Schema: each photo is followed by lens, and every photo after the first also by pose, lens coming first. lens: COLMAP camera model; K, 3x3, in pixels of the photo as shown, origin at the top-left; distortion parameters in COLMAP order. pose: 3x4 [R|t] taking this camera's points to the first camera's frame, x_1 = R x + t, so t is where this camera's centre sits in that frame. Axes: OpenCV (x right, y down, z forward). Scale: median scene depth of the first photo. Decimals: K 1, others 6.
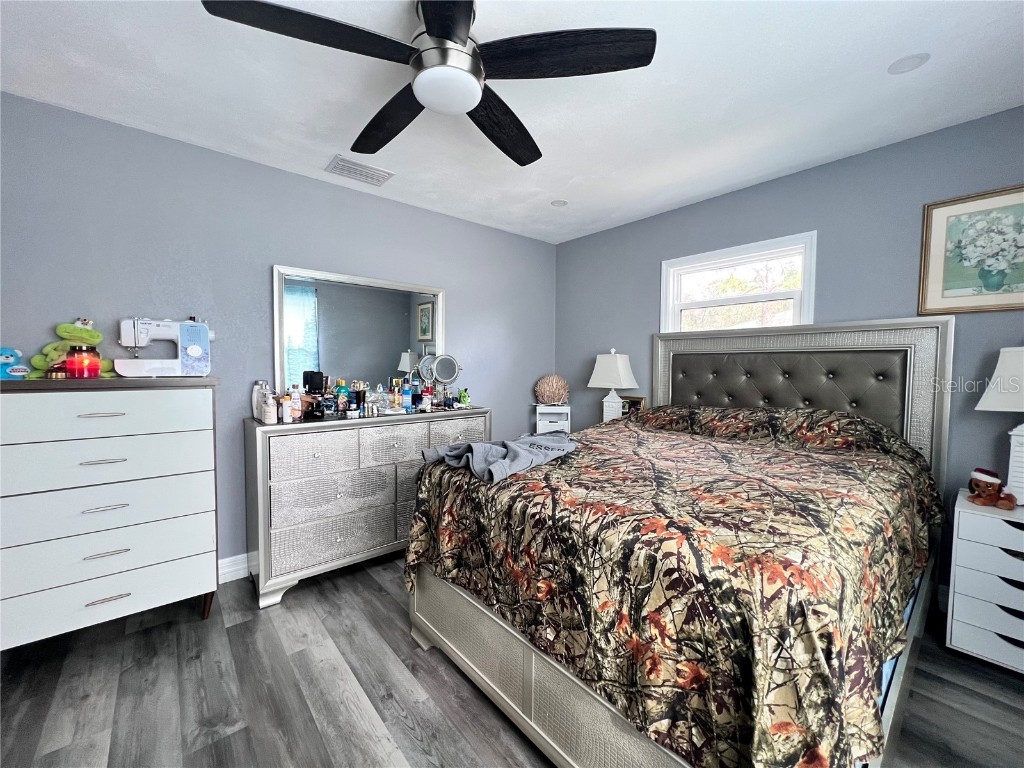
lens RADIAL K [[411.8, 0, 518.8], [0, 411.8, 384.3], [0, 0, 1]] dist [-0.000355, 0.000387]
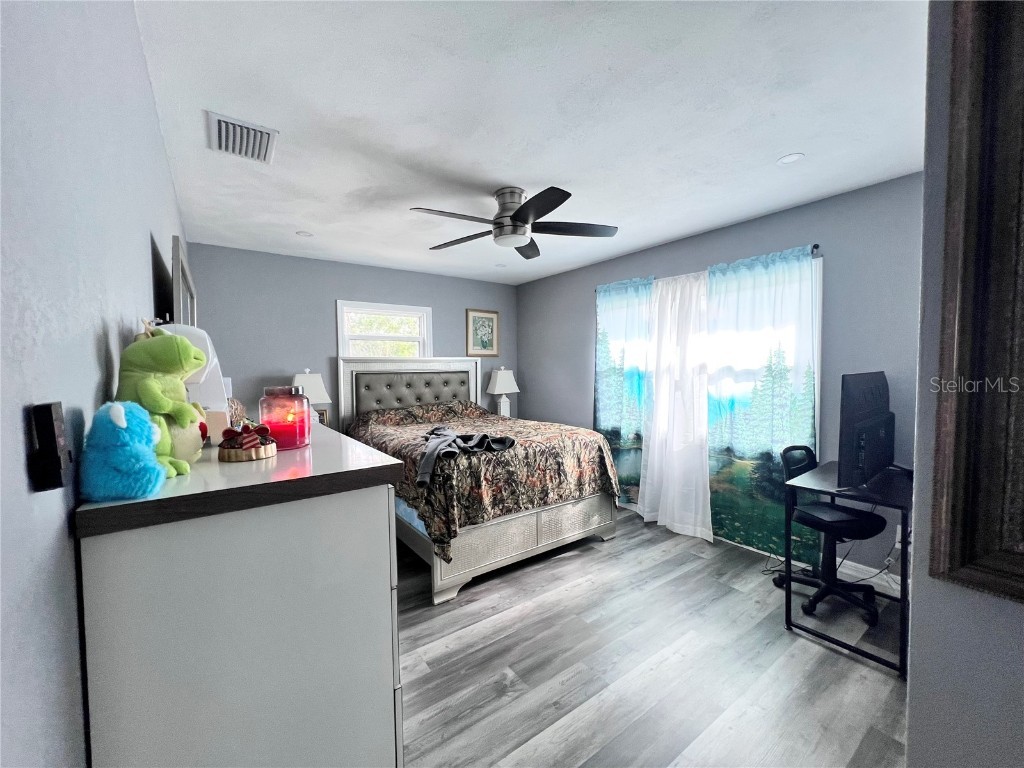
lens RADIAL K [[411.8, 0, 519.5], [0, 411.8, 386.2], [0, 0, 1]] dist [-0.000355, 0.000387]
pose [[0.072476, -0.045109, 0.996350, -2.016155], [0.062174, 0.997238, 0.040627, -0.117393], [-0.995430, 0.059002, 0.075080, 0.851589]]
